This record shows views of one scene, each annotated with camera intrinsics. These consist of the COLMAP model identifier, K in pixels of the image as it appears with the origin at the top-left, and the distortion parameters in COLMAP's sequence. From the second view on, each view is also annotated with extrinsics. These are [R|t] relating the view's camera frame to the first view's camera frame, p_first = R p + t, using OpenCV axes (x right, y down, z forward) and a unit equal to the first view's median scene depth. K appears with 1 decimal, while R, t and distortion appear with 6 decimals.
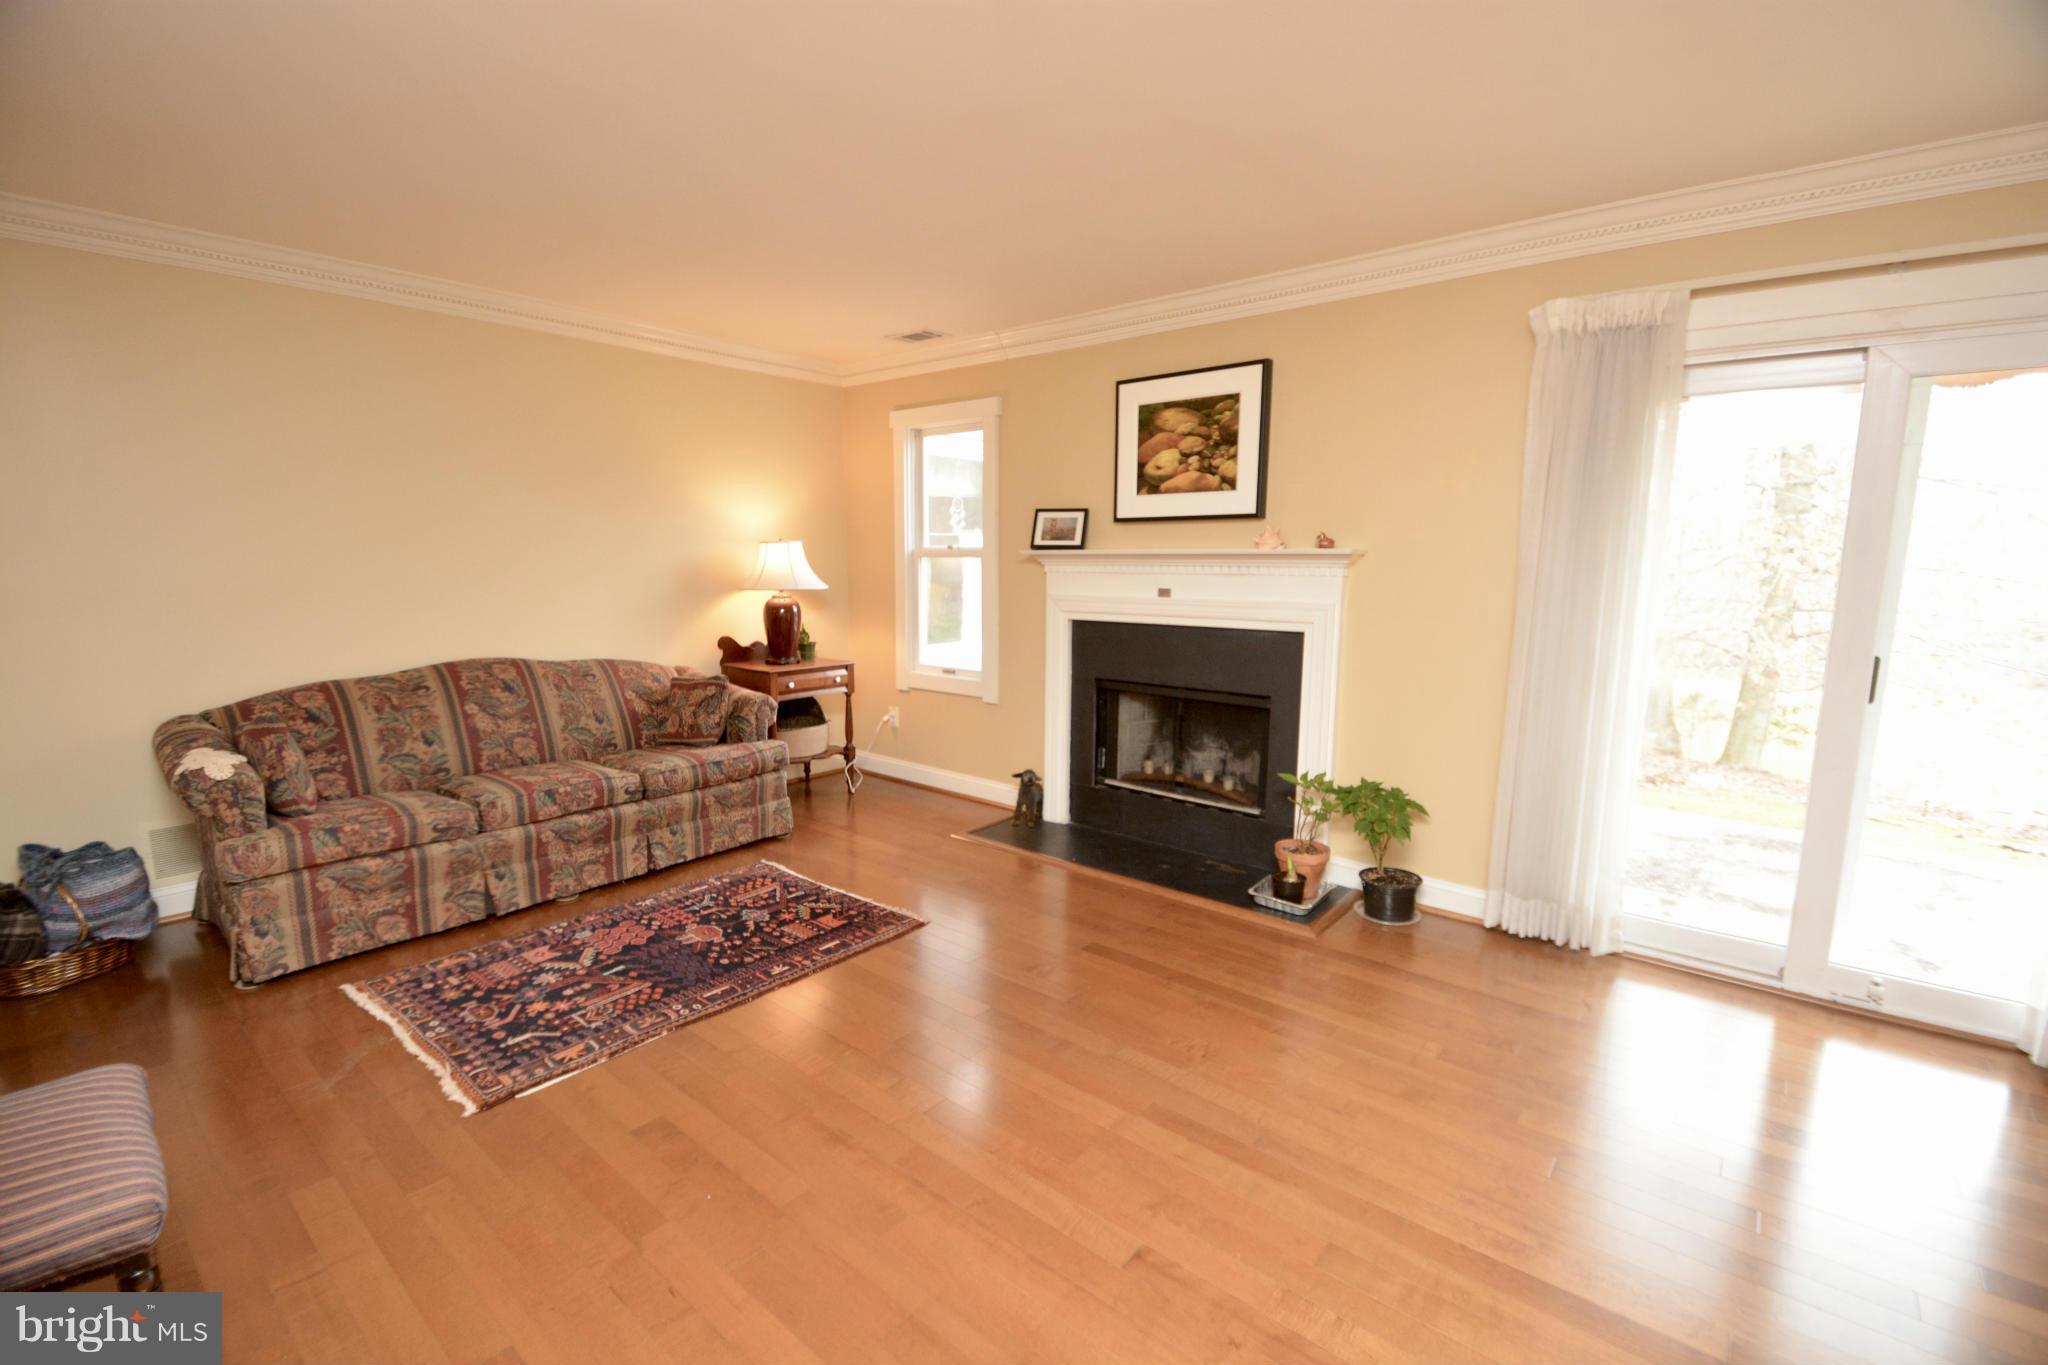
lens RADIAL K [[895.0, 0, 1018.7], [0, 895.0, 698.1], [0, 0, 1]] dist [0.016349, -0.017172]
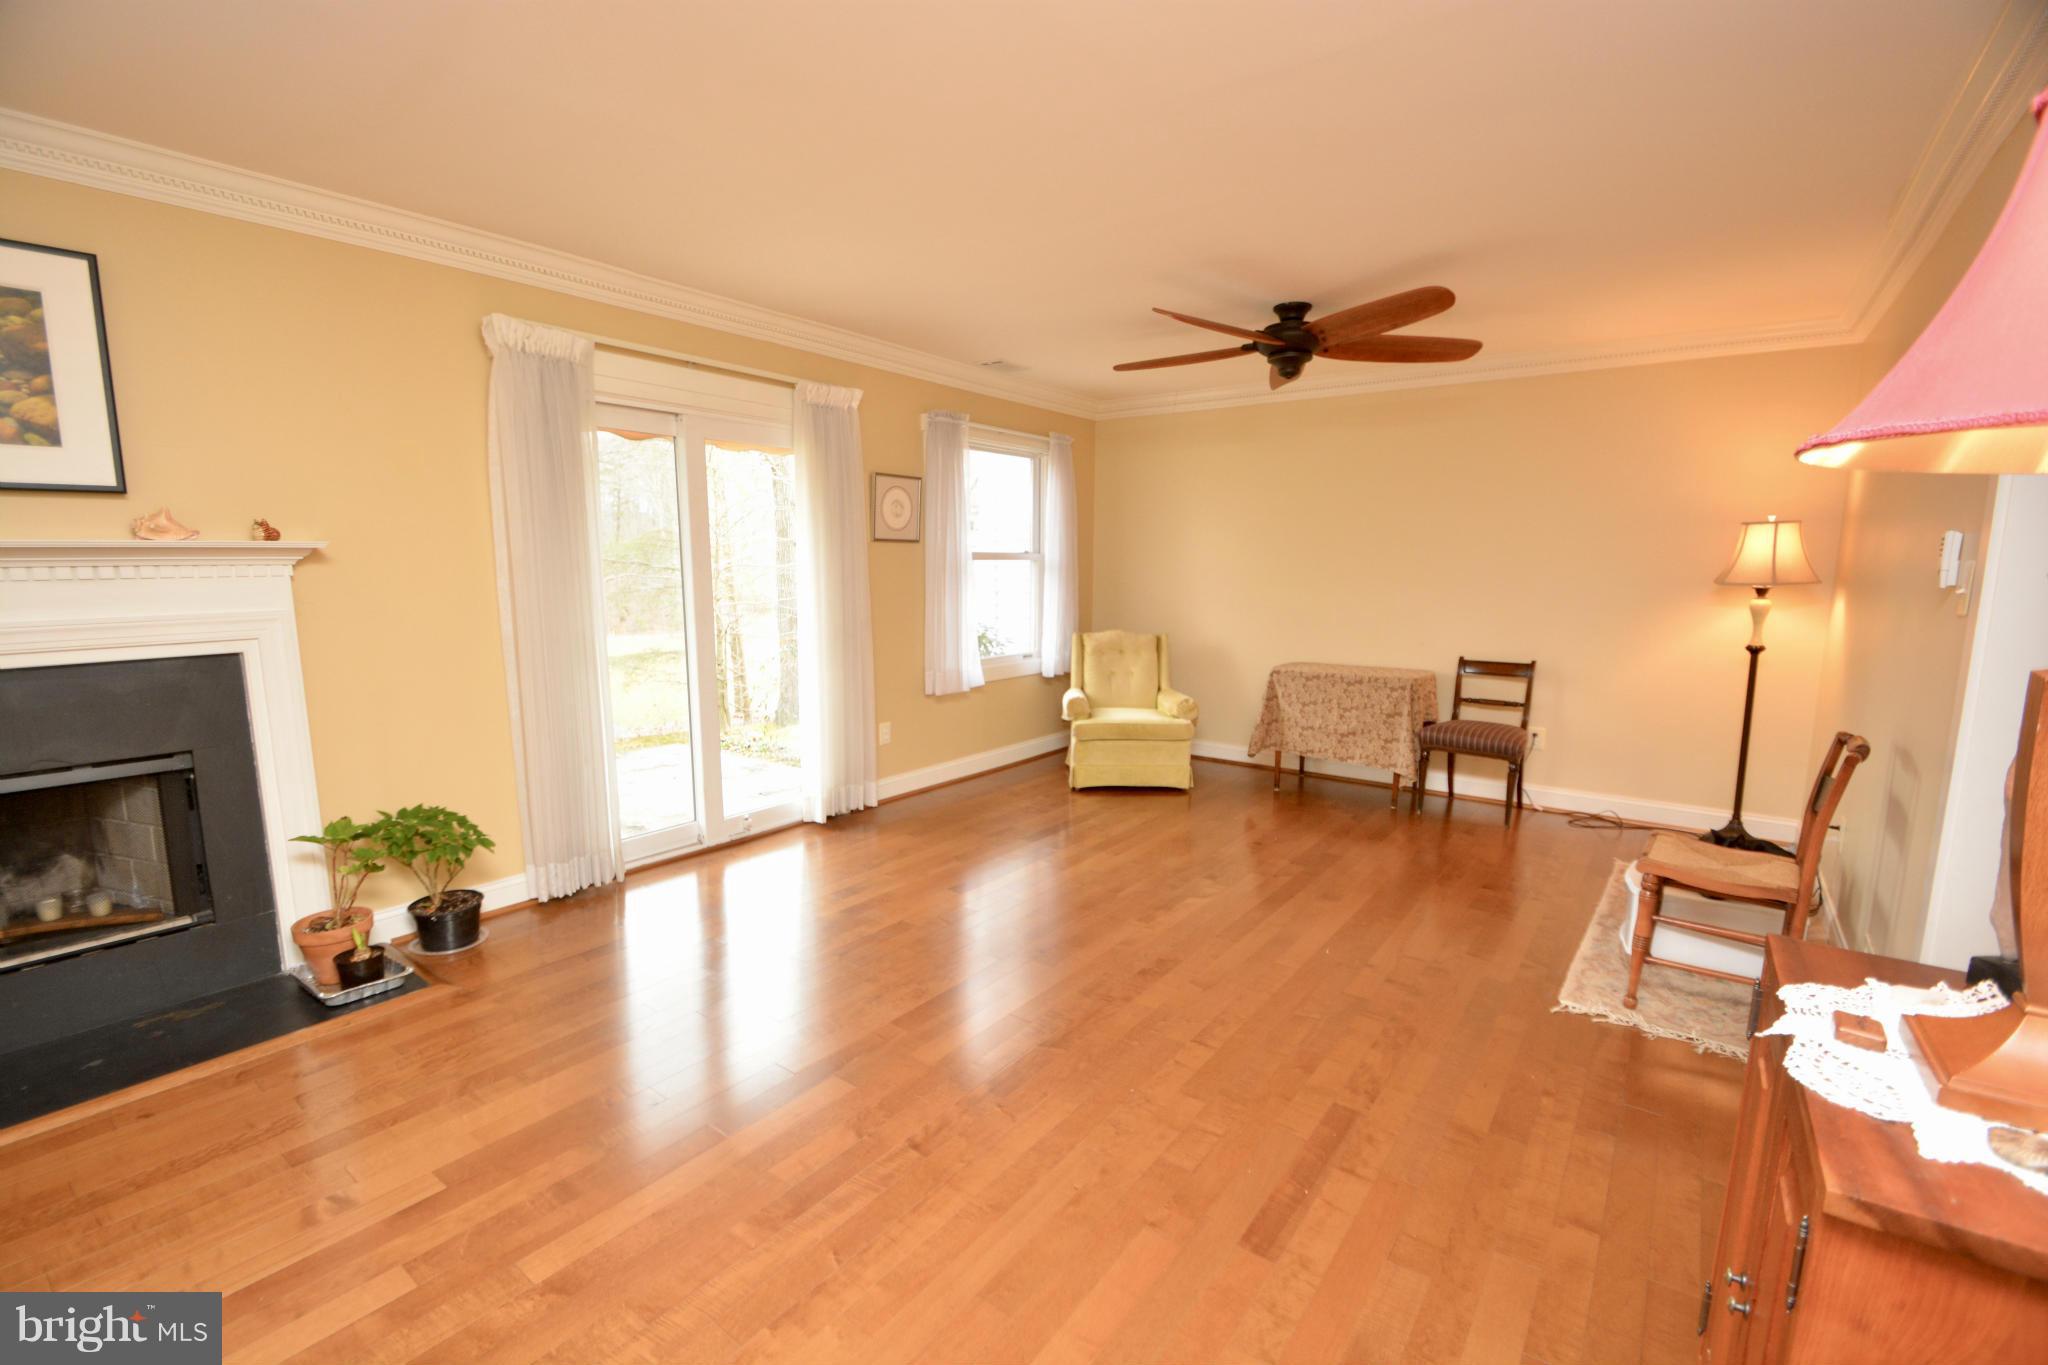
lens RADIAL K [[895.0, 0, 1018.7], [0, 895.0, 698.1], [0, 0, 1]] dist [0.016349, -0.017172]
pose [[-0.057934, -0.159475, 0.985501, -0.446052], [0.148617, 0.974781, 0.166477, -0.063011], [-0.987196, 0.156106, -0.032772, 0.381856]]
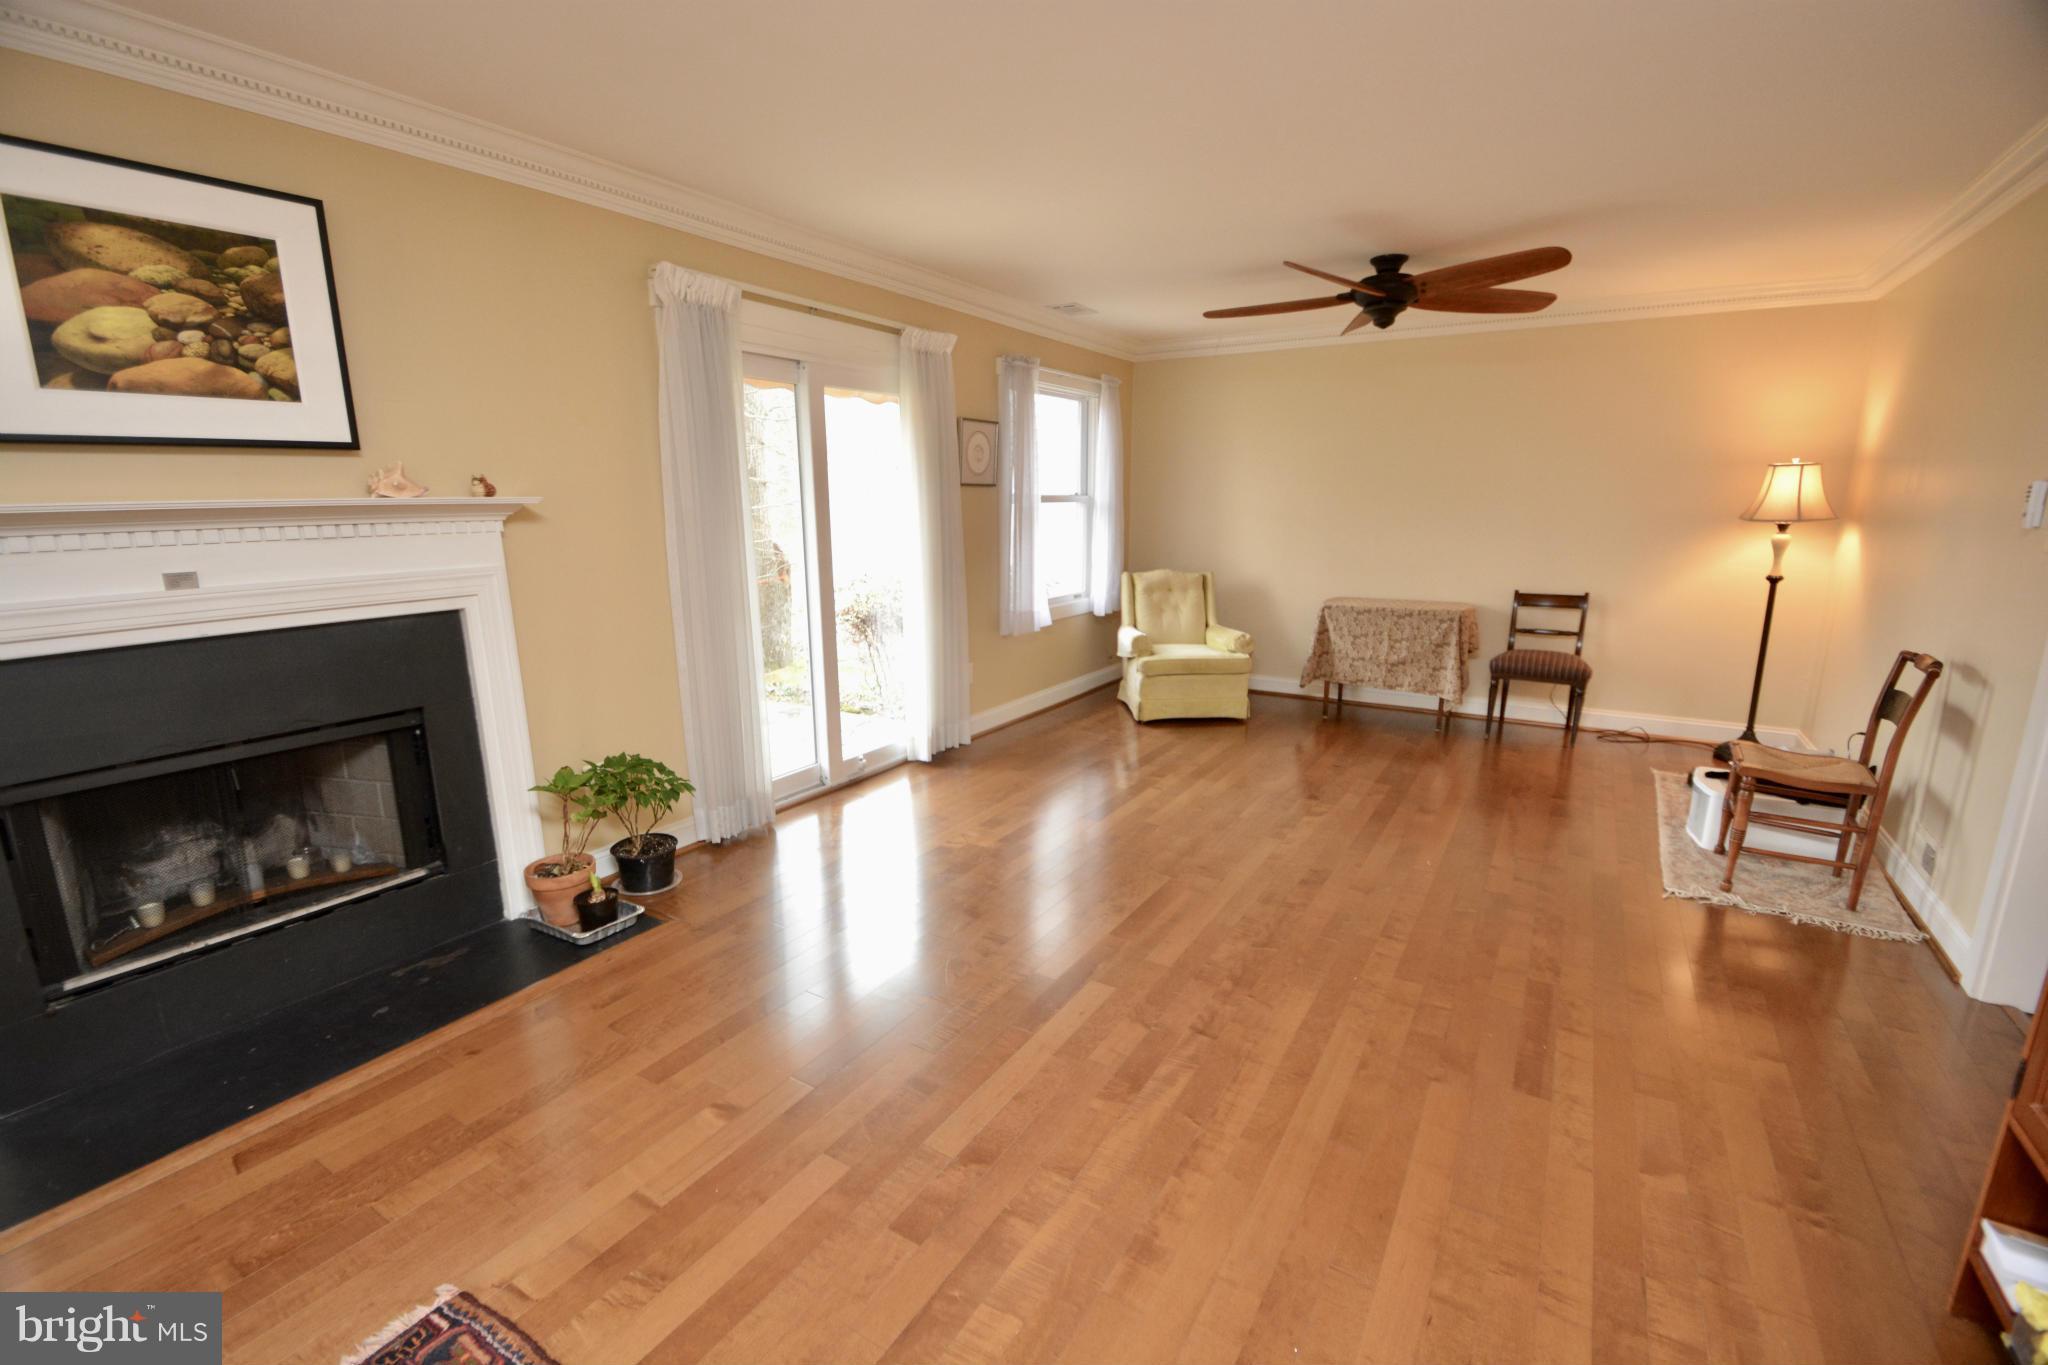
lens RADIAL K [[895.0, 0, 1018.7], [0, 895.0, 698.1], [0, 0, 1]] dist [0.016349, -0.017172]
pose [[-0.144270, -0.224637, 0.963703, -0.479046], [0.155188, 0.956705, 0.246238, -0.111936], [-0.977294, 0.185080, -0.103163, 0.617119]]
